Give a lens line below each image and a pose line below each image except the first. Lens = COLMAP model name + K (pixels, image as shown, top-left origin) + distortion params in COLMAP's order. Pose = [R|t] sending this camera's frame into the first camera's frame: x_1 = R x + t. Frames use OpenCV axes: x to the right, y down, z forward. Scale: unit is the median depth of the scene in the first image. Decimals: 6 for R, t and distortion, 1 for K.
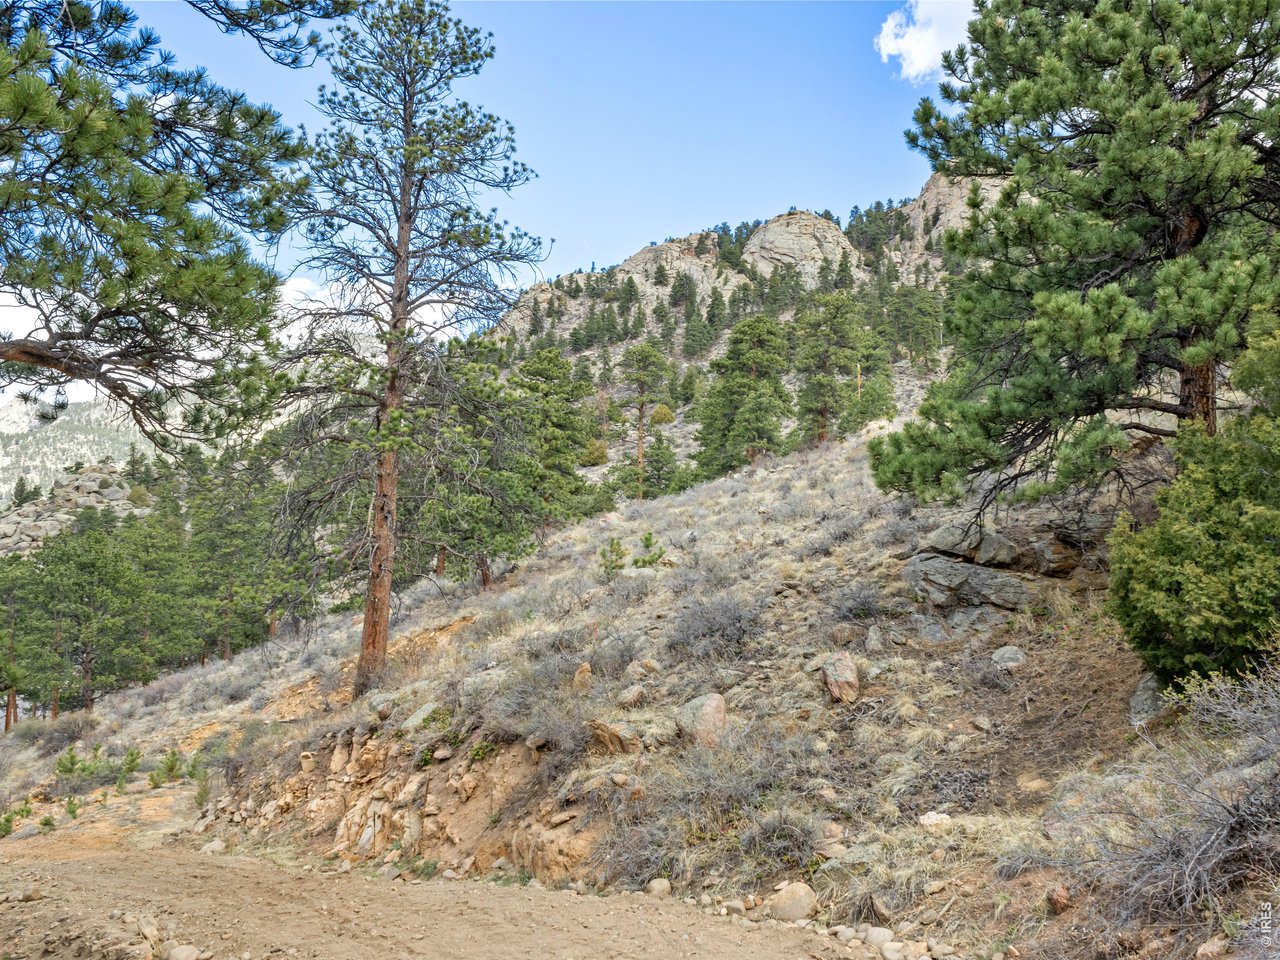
lens RADIAL K [[1174.9, 0, 646.1], [0, 1174.9, 491.5], [0, 0, 1]] dist [0.074715, -0.053928]
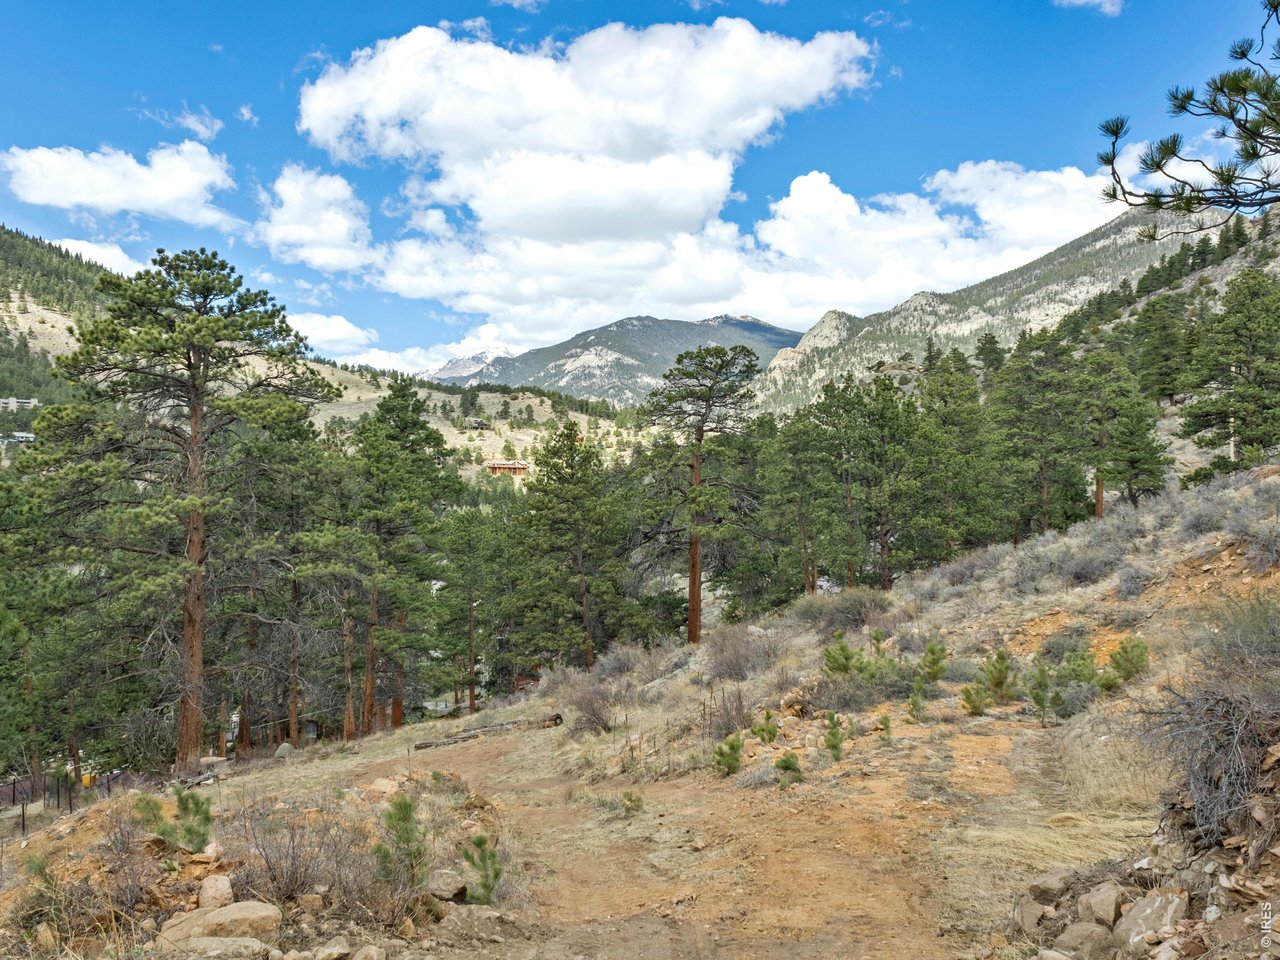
lens RADIAL K [[1174.9, 0, 637.7], [0, 1174.9, 467.4], [0, 0, 1]] dist [0.074715, -0.053928]
pose [[0.793681, -0.018220, -0.608062, -0.191856], [0.053490, 0.997770, 0.039922, 0.099557], [0.605978, -0.064211, 0.792885, 0.458381]]
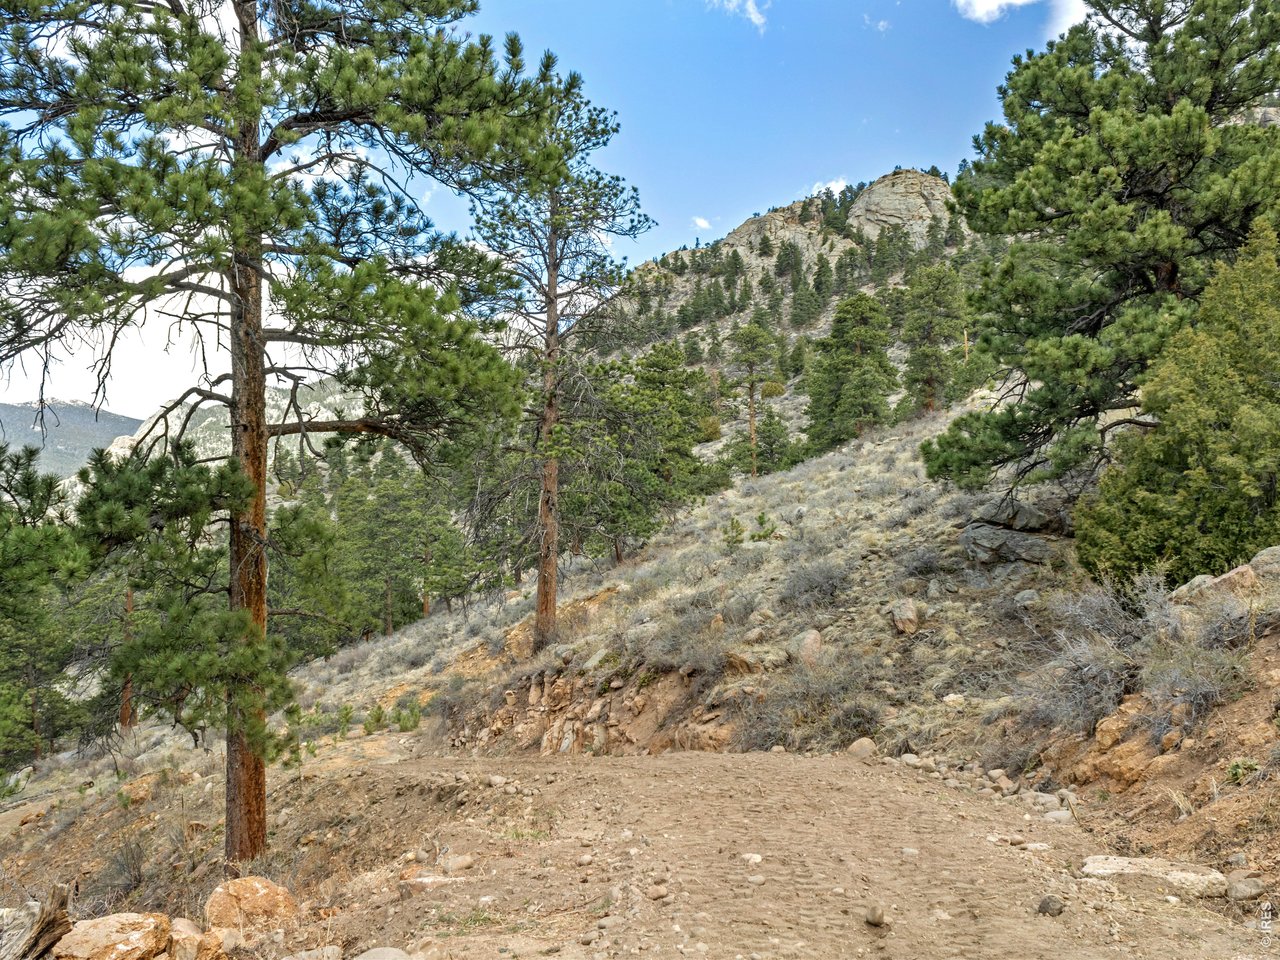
lens RADIAL K [[1174.9, 0, 620.4], [0, 1174.9, 475.1], [0, 0, 1]] dist [0.074715, -0.053928]
pose [[0.991871, -0.046046, -0.118624, 0.002152], [0.047119, 0.998870, 0.006260, -0.013648], [0.118202, -0.011799, 0.992919, -0.172335]]
